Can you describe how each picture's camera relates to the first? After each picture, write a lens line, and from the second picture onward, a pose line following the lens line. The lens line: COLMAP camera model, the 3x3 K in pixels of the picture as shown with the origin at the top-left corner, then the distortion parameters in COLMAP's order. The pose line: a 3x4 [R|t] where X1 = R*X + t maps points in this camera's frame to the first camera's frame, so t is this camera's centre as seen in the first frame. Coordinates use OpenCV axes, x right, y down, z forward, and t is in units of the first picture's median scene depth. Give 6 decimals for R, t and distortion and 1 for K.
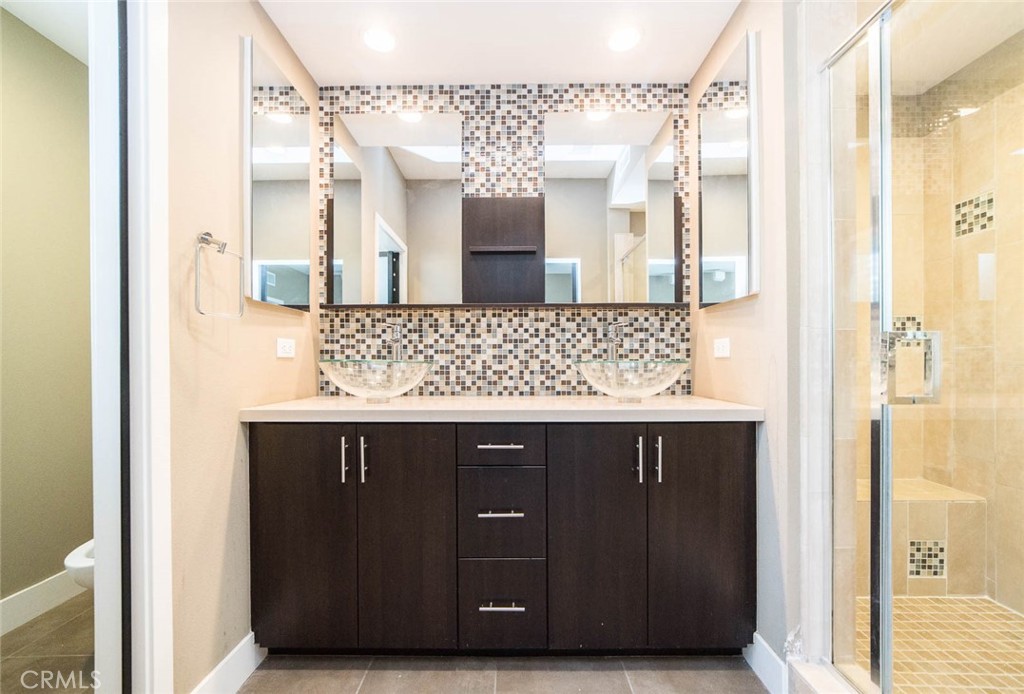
lens RADIAL K [[405.4, 0, 512.5], [0, 405.4, 359.2], [0, 0, 1]] dist [-0.017996, -0.000064]
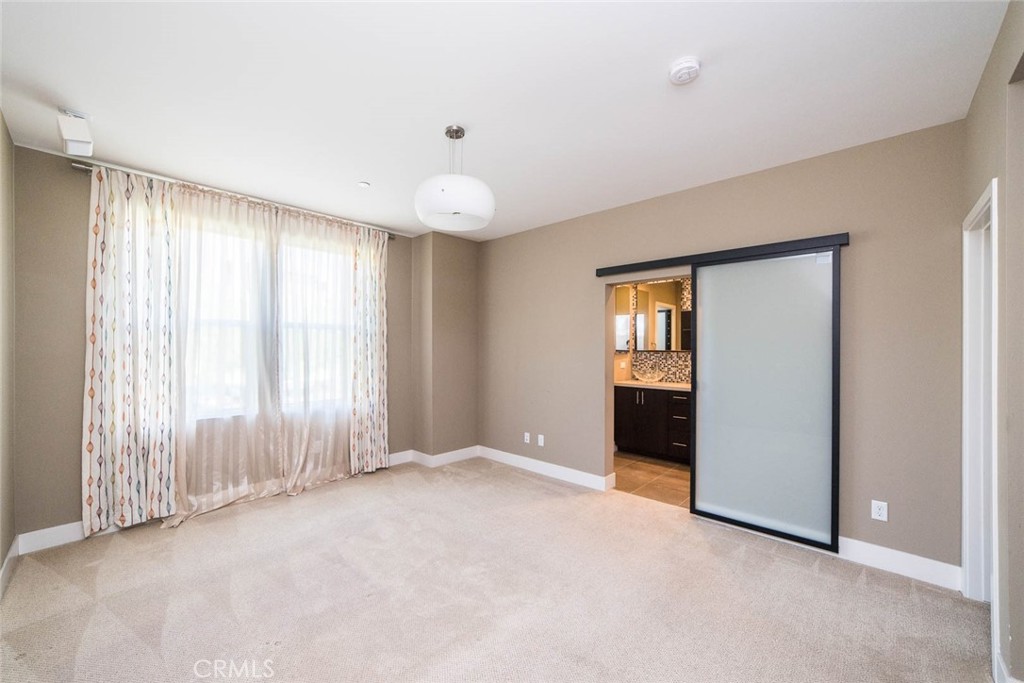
lens RADIAL K [[408.5, 0, 508.2], [0, 408.5, 339.6], [0, 0, 1]] dist [-0.023541, 0.006664]
pose [[0.732058, -0.003760, -0.681232, 0.899082], [-0.003638, 0.999949, -0.009429, -0.174040], [0.681232, 0.009381, 0.732007, -1.821716]]
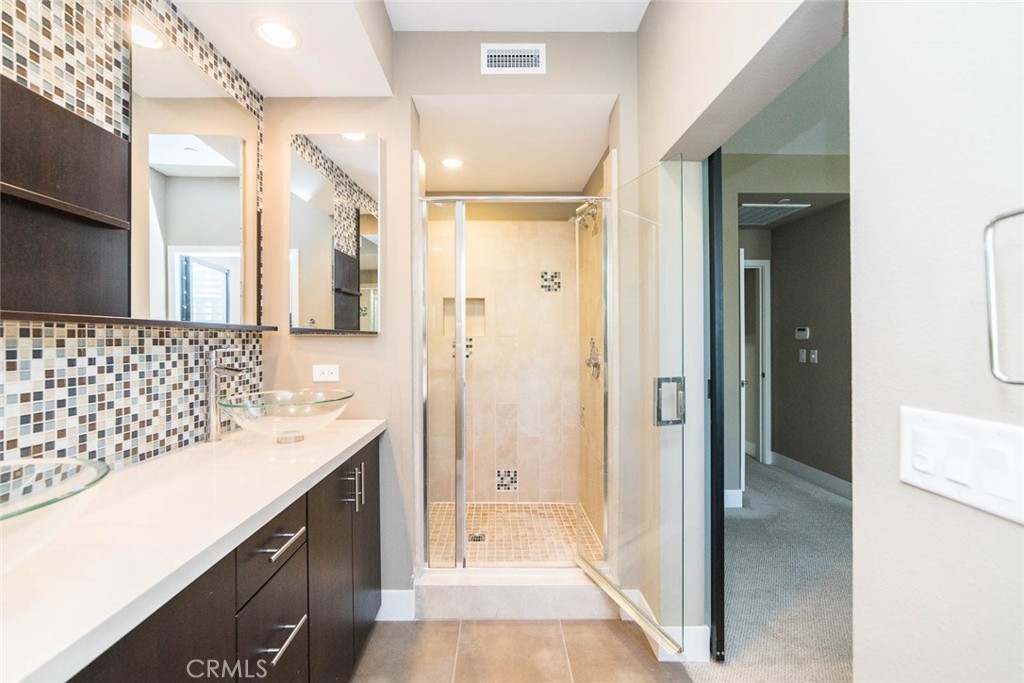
lens RADIAL K [[408.5, 0, 508.2], [0, 408.5, 339.6], [0, 0, 1]] dist [-0.023541, 0.006664]
pose [[-0.038209, 0.002729, 0.999266, -0.543516], [0.002022, 0.999994, -0.002654, -0.098489], [-0.999268, 0.001919, -0.038215, 0.444504]]
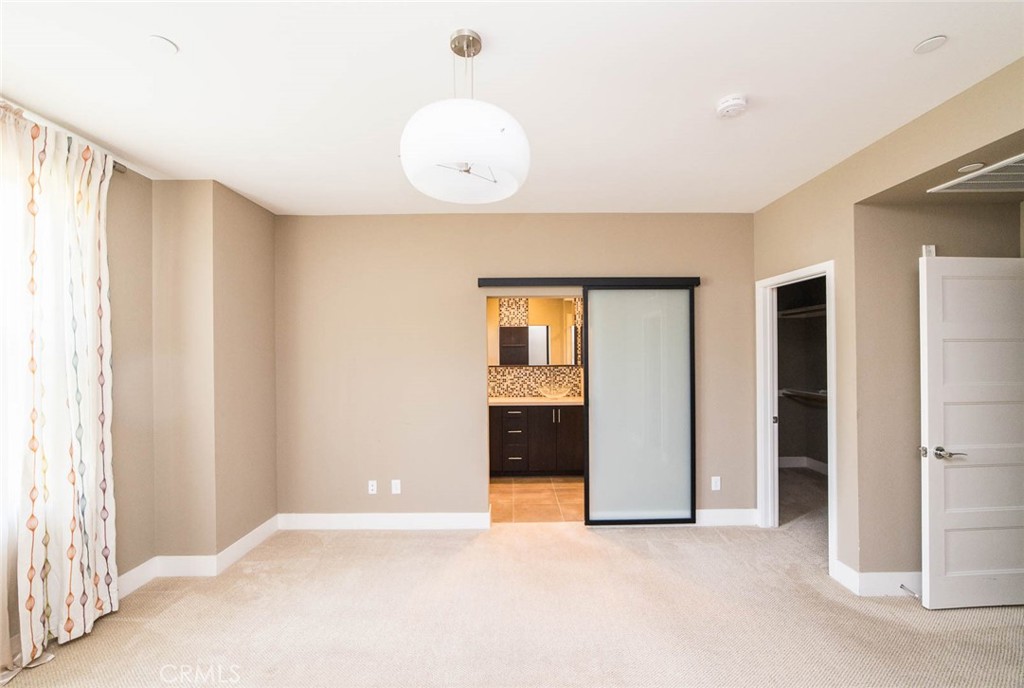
lens RADIAL K [[402.3, 0, 521.0], [0, 402.3, 348.4], [0, 0, 1]] dist [-0.023784, 0.009041]
pose [[0.999643, -0.003364, 0.026518, -0.047692], [0.003547, 0.999970, -0.006853, -0.228183], [-0.026494, 0.006945, 0.999625, -1.795666]]
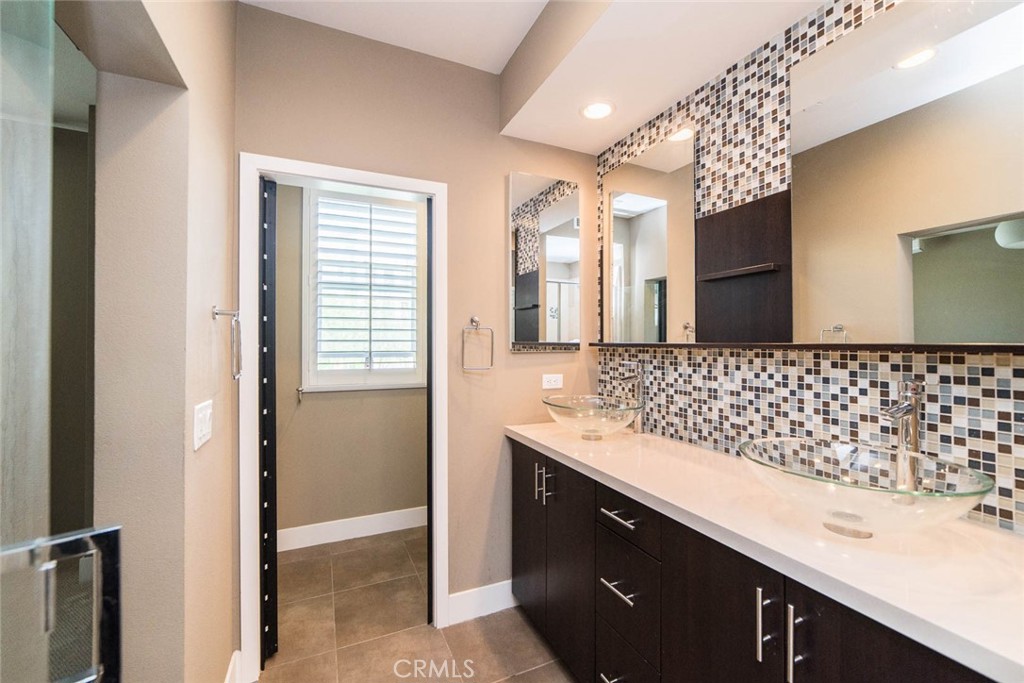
lens RADIAL K [[408.5, 0, 508.2], [0, 408.5, 339.6], [0, 0, 1]] dist [-0.023541, 0.006664]
pose [[0.426546, -0.004317, -0.904455, 0.494866], [-0.001569, 0.999984, -0.005513, -0.132960], [0.904464, 0.003771, 0.426533, 0.255955]]
